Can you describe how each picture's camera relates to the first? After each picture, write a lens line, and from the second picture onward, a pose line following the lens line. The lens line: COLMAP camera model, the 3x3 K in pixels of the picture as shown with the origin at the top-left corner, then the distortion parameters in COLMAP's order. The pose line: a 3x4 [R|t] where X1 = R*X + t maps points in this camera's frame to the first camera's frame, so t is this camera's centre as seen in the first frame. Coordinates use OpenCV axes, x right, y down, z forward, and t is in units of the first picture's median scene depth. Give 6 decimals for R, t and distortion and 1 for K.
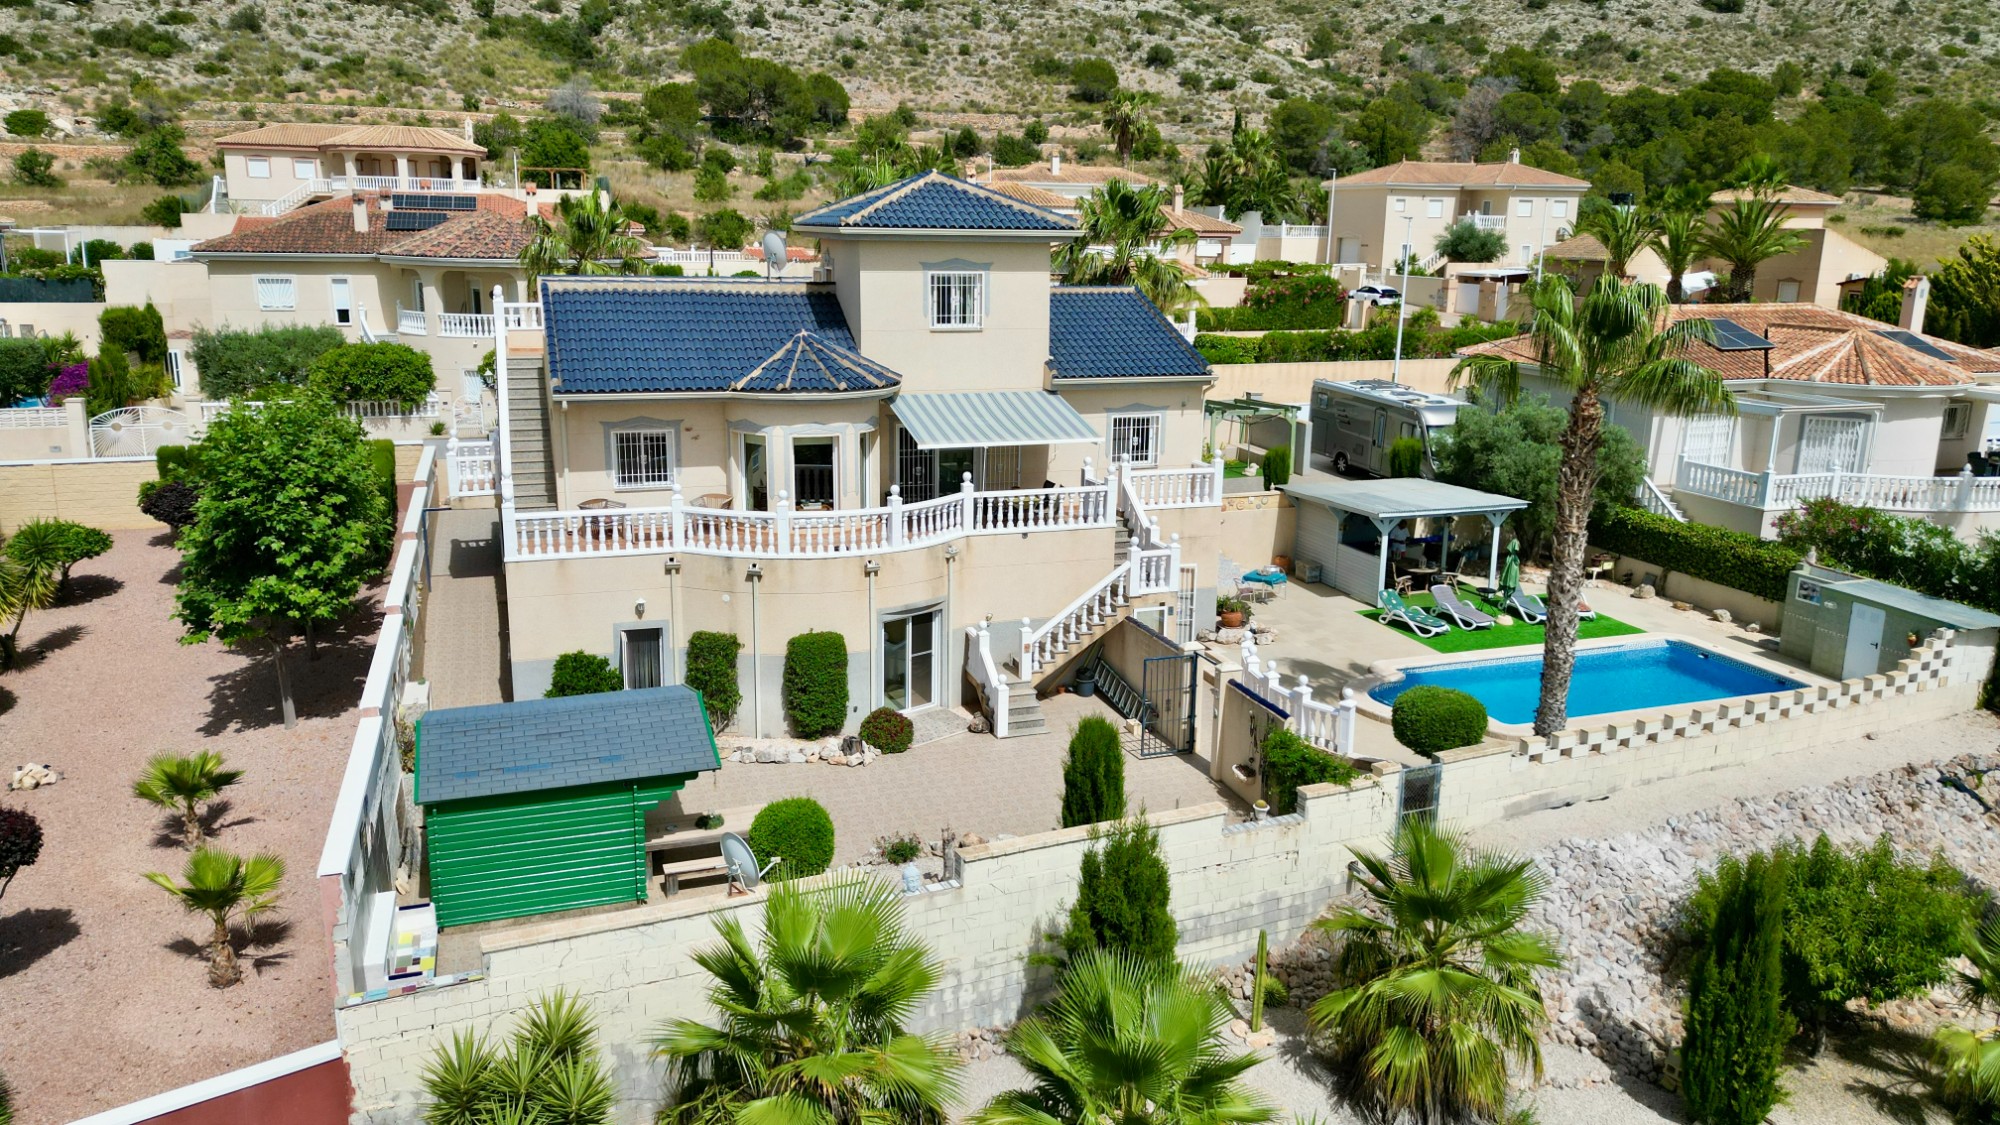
lens RADIAL K [[1407.3, 0, 998.4], [0, 1407.3, 554.4], [0, 0, 1]] dist [0.064066, -0.064074]
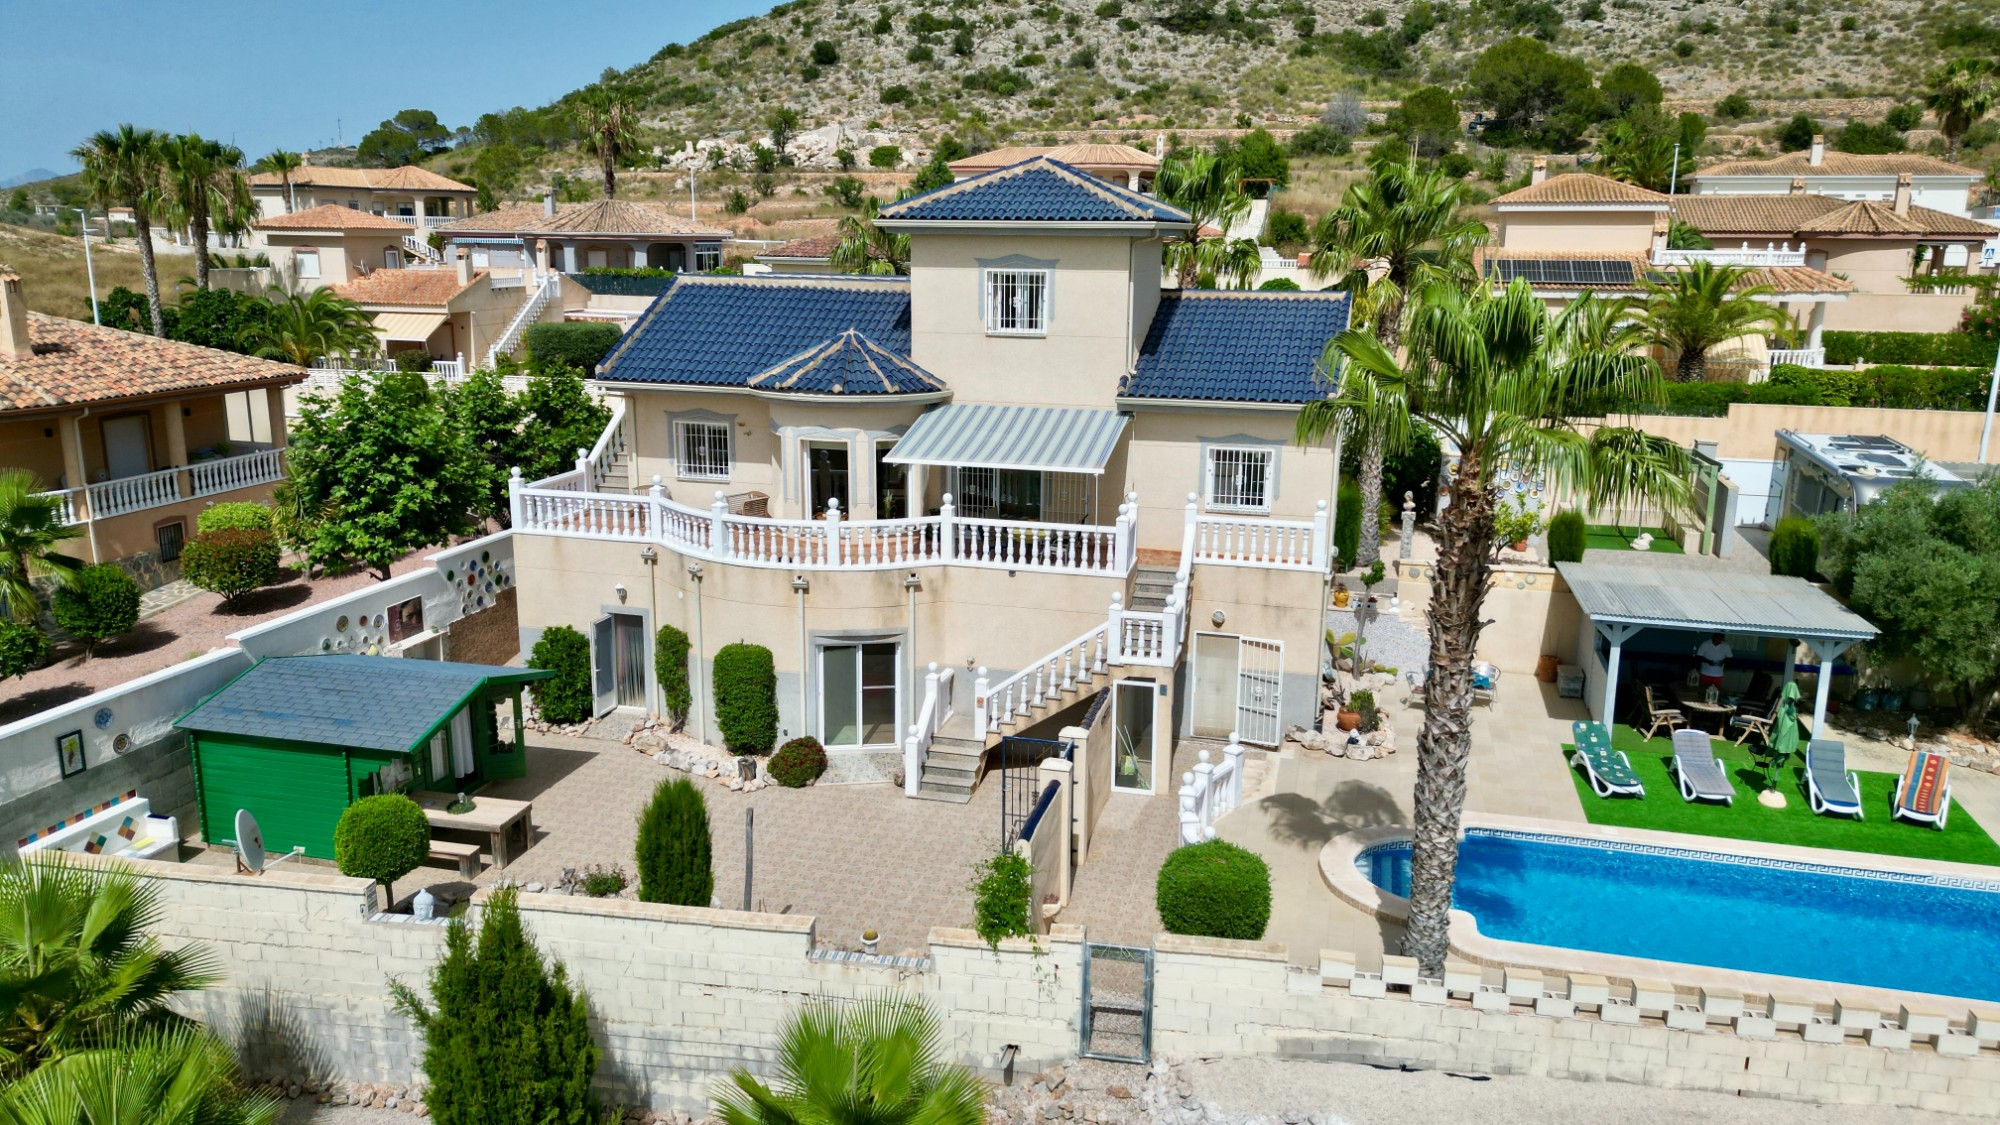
lens RADIAL K [[1407.3, 0, 996.9], [0, 1407.3, 555.7], [0, 0, 1]] dist [0.064066, -0.064074]
pose [[0.826270, 0.121455, -0.550023, 0.145577], [-0.126298, 0.991562, 0.029225, -0.014564], [0.548932, 0.045320, 0.834638, 0.081932]]
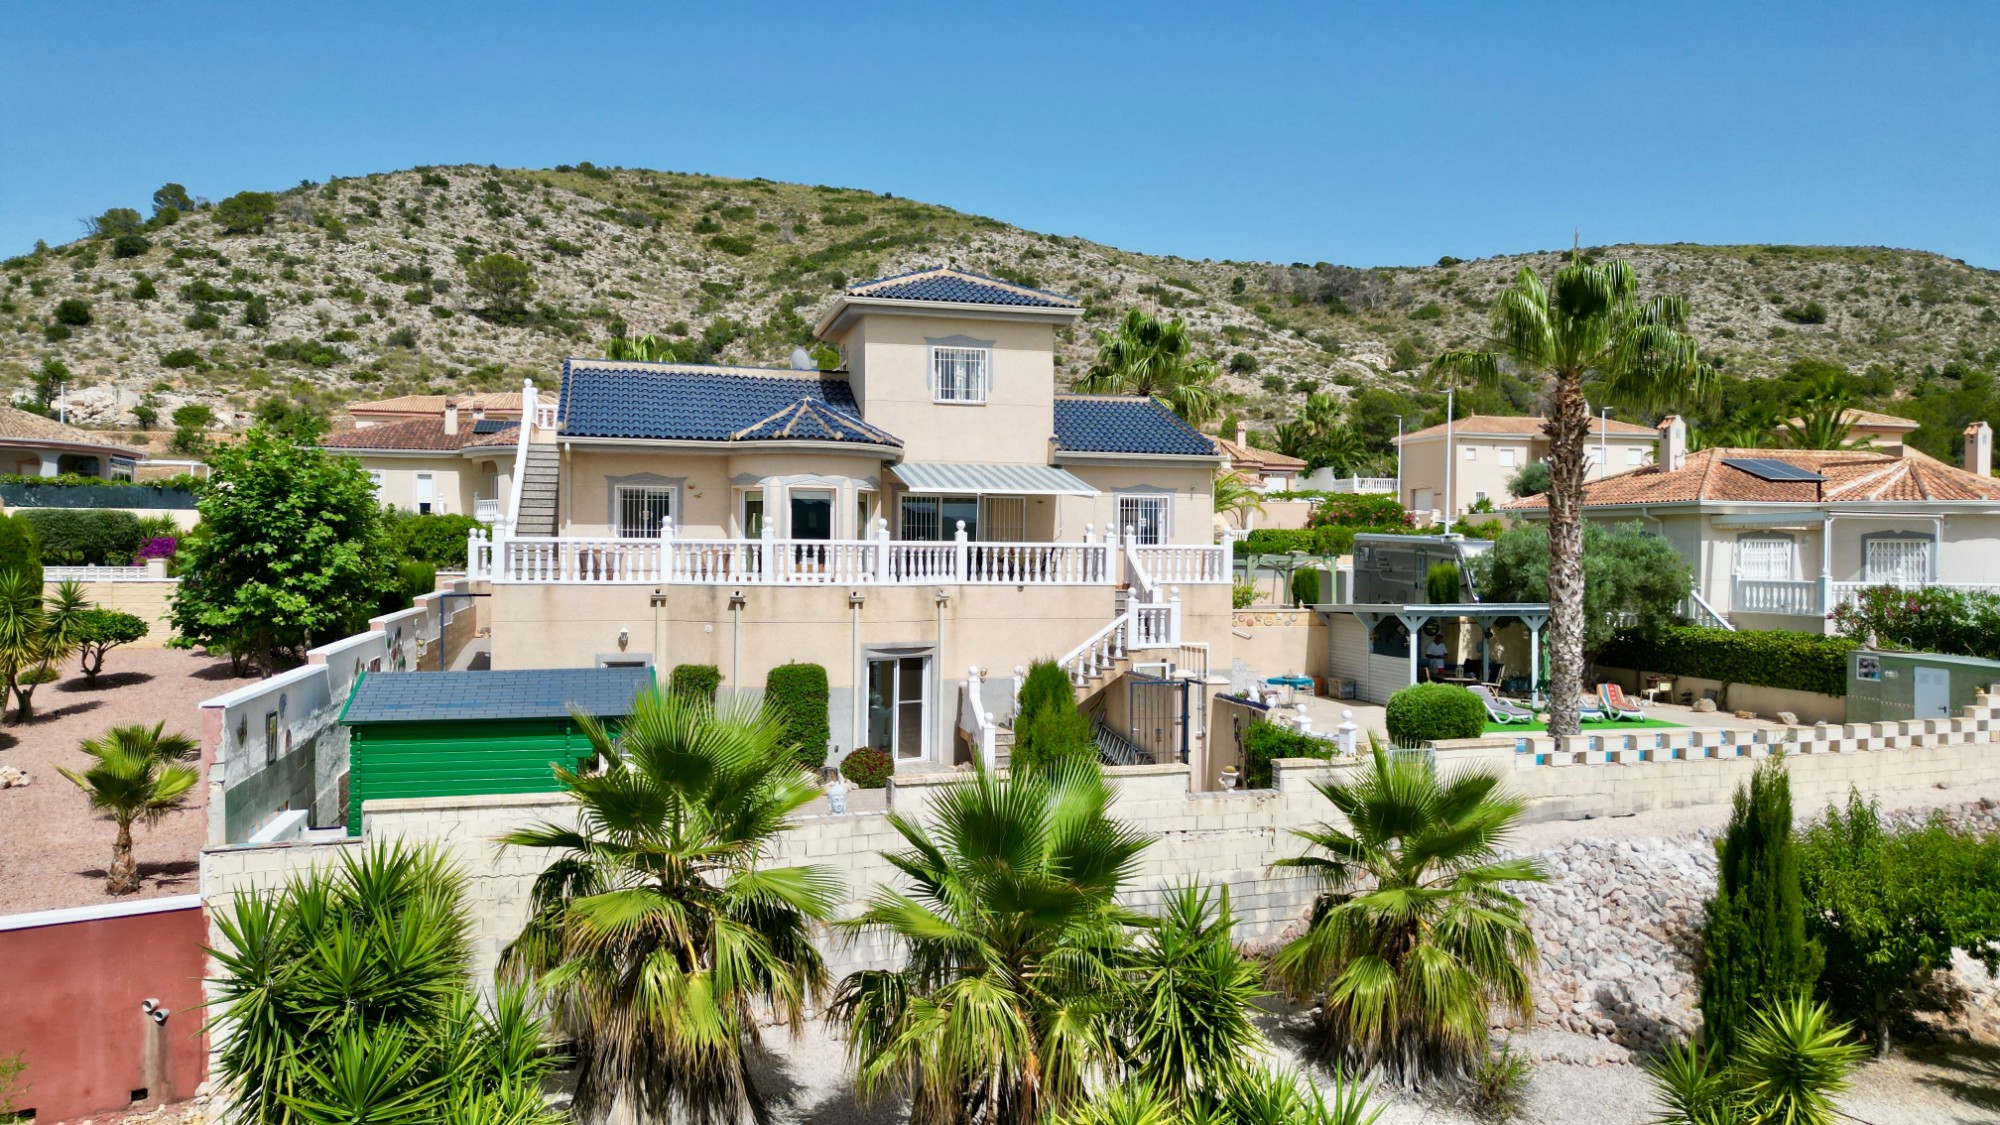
lens RADIAL K [[1407.3, 0, 997.8], [0, 1407.3, 553.6], [0, 0, 1]] dist [0.064066, -0.064074]
pose [[0.997181, -0.005827, -0.074802, 0.023058], [-0.011258, 0.974072, -0.225958, 0.055562], [0.074179, 0.226164, 0.971261, 0.011354]]
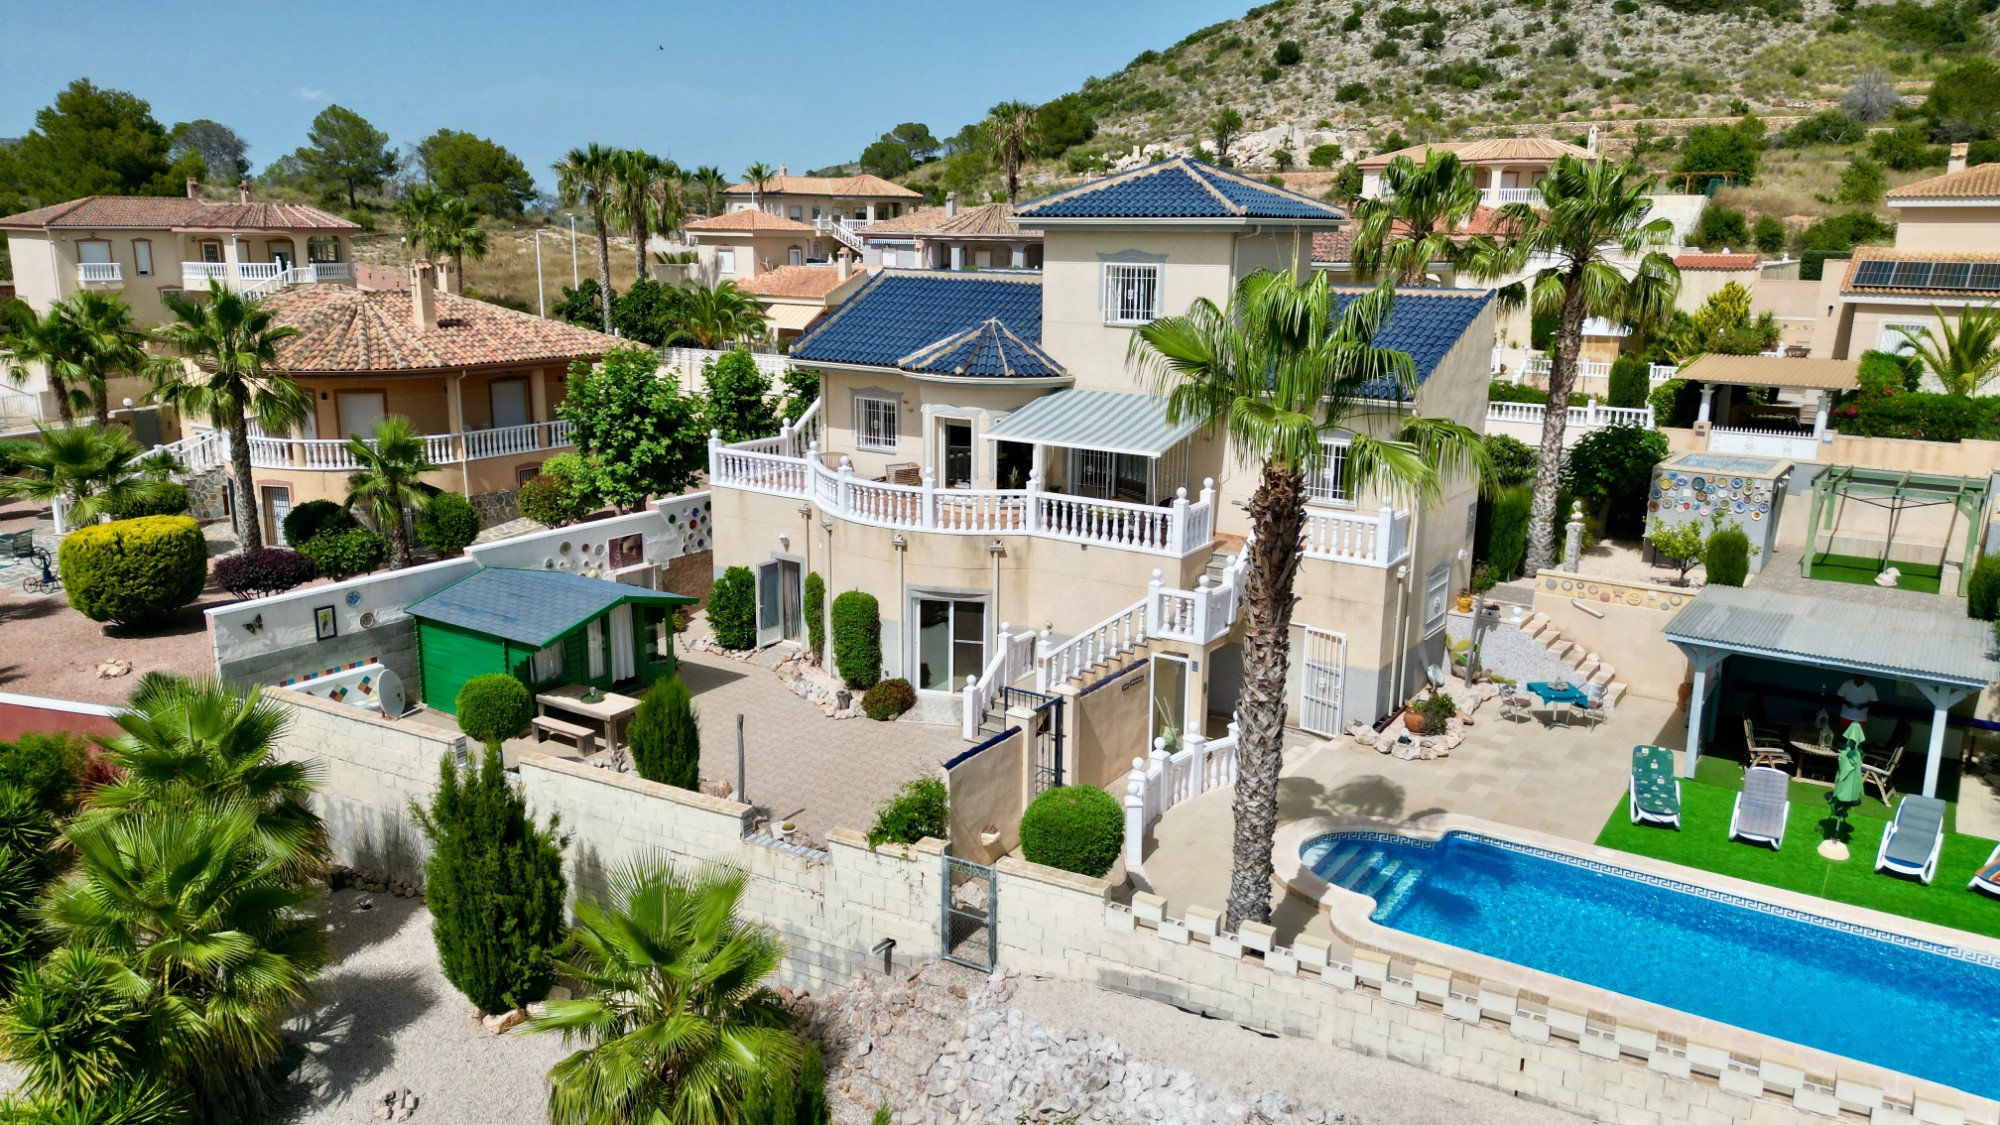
lens RADIAL K [[1407.3, 0, 995.1], [0, 1407.3, 554.8], [0, 0, 1]] dist [0.064066, -0.064074]
pose [[0.591092, 0.175406, -0.787301, 0.214462], [-0.184949, 0.979537, 0.079378, -0.021352], [0.785114, 0.098691, 0.611438, 0.116268]]
